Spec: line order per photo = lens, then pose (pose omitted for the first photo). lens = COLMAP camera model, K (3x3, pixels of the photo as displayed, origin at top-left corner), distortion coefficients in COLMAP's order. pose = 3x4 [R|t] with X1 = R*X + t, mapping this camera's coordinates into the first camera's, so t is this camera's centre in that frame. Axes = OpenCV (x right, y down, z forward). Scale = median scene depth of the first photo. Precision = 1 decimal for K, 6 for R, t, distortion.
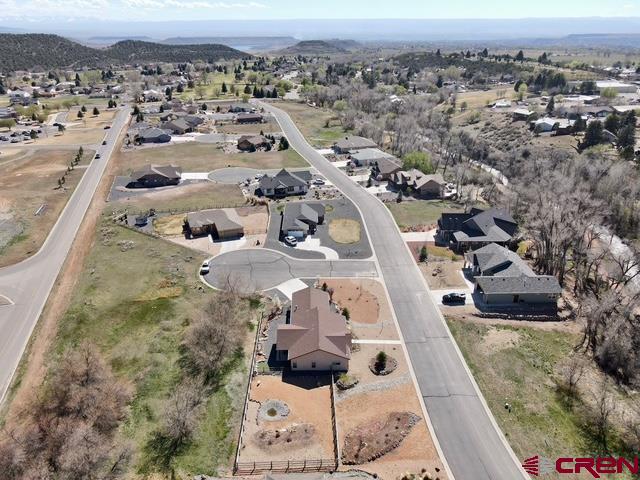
lens RADIAL K [[373.3, 0, 320.0], [0, 373.3, 240.0], [0, 0, 1]] dist [0.006418, 0.001743]
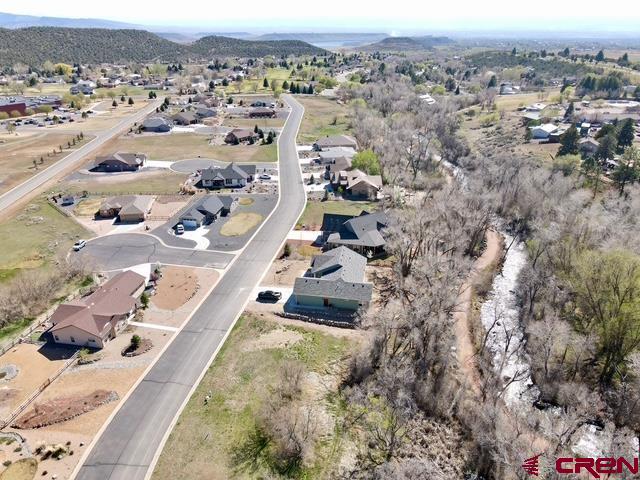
lens RADIAL K [[373.3, 0, 320.0], [0, 373.3, 240.0], [0, 0, 1]] dist [0.006418, 0.001743]
pose [[0.987056, 0.083649, -0.136834, 0.312275], [-0.082704, 0.996495, 0.012584, -0.008901], [0.137407, -0.001104, 0.990514, 0.012656]]
